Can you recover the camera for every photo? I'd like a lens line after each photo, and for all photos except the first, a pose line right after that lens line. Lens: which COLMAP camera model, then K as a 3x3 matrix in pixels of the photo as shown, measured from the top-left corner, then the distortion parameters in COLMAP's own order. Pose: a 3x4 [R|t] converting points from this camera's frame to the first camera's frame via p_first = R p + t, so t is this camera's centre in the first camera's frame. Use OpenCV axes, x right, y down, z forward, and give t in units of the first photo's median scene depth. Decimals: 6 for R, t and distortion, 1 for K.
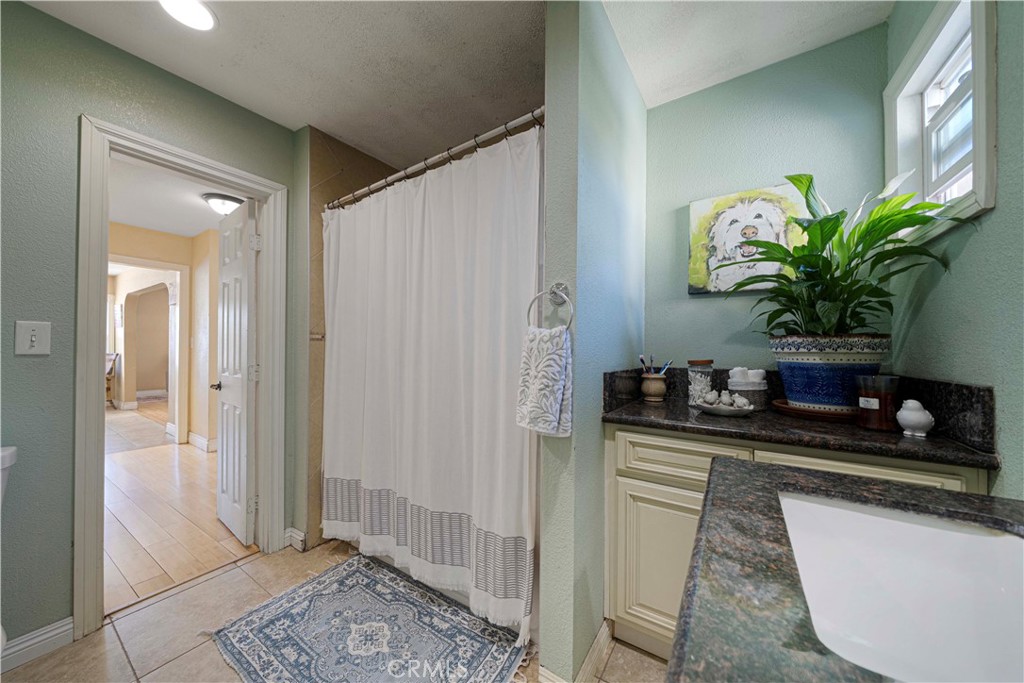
lens RADIAL K [[351.2, 0, 510.8], [0, 351.2, 346.1], [0, 0, 1]] dist [-0.002245, 0.000255]
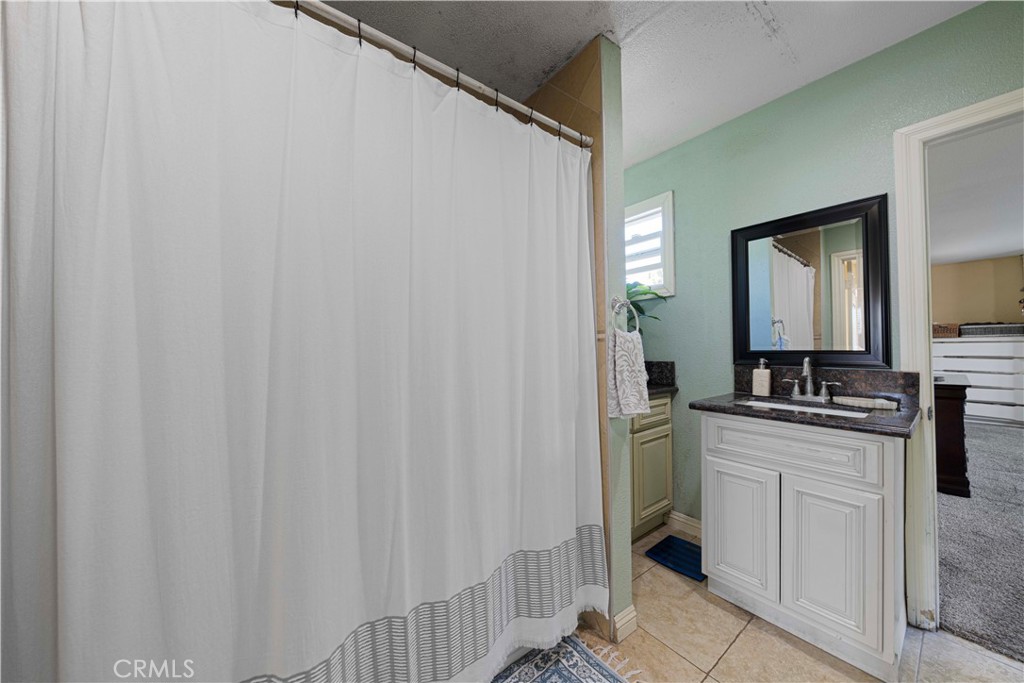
lens RADIAL K [[351.2, 0, 509.6], [0, 351.2, 343.1], [0, 0, 1]] dist [-0.002245, 0.000255]
pose [[0.321914, 0.008188, 0.946733, -1.038896], [0.002576, 0.999951, -0.009525, -0.000695], [-0.946765, 0.005505, 0.321877, 0.853273]]
